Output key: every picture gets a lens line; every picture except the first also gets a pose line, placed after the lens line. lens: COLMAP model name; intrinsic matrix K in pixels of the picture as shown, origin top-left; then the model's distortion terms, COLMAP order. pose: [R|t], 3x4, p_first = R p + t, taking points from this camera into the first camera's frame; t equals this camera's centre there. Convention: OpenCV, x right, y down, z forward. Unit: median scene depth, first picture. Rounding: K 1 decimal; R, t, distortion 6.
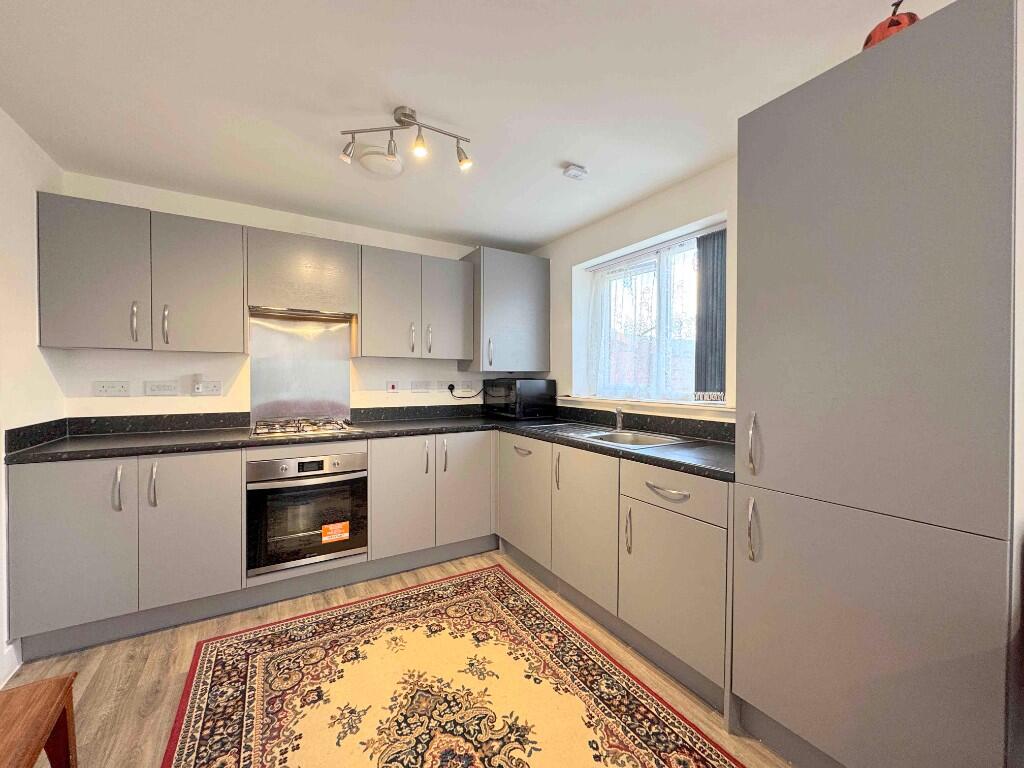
lens RADIAL K [[407.2, 0, 512.0], [0, 407.2, 384.0], [0, 0, 1]] dist [-0.001835, 0.000032]
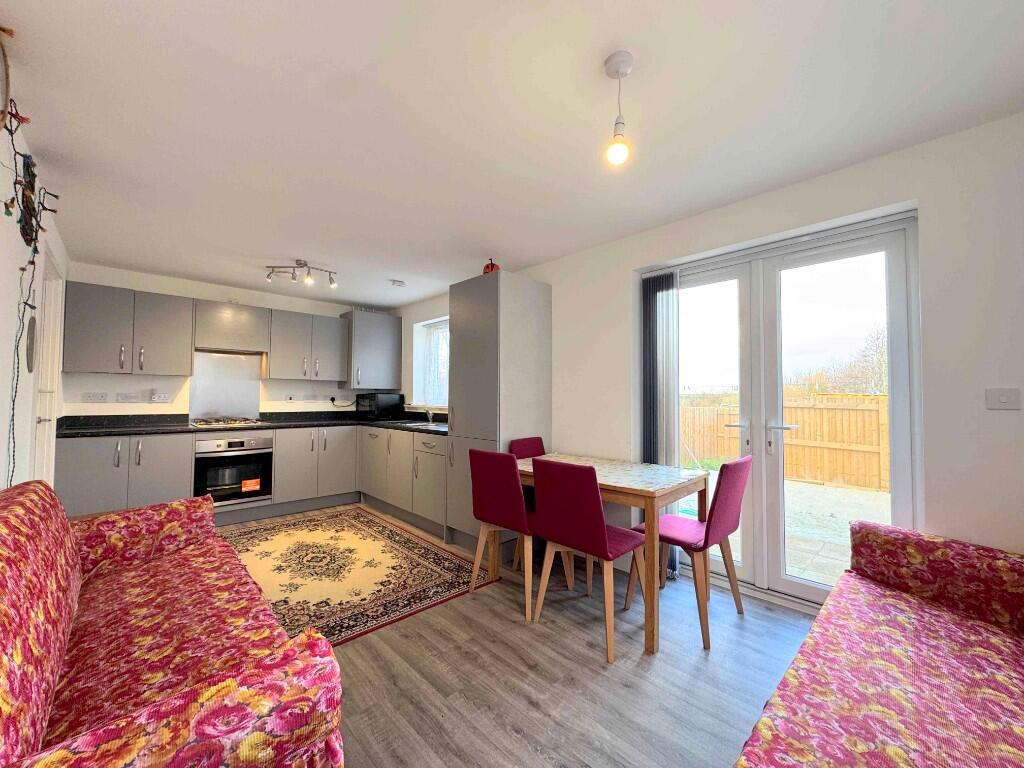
lens RADIAL K [[407.2, 0, 512.0], [0, 407.2, 384.0], [0, 0, 1]] dist [-0.001835, 0.000032]
pose [[0.975996, 0.009764, 0.217571, 0.229908], [0.000330, 0.998927, -0.046306, 0.029733], [-0.217790, 0.045267, 0.974945, -0.831313]]
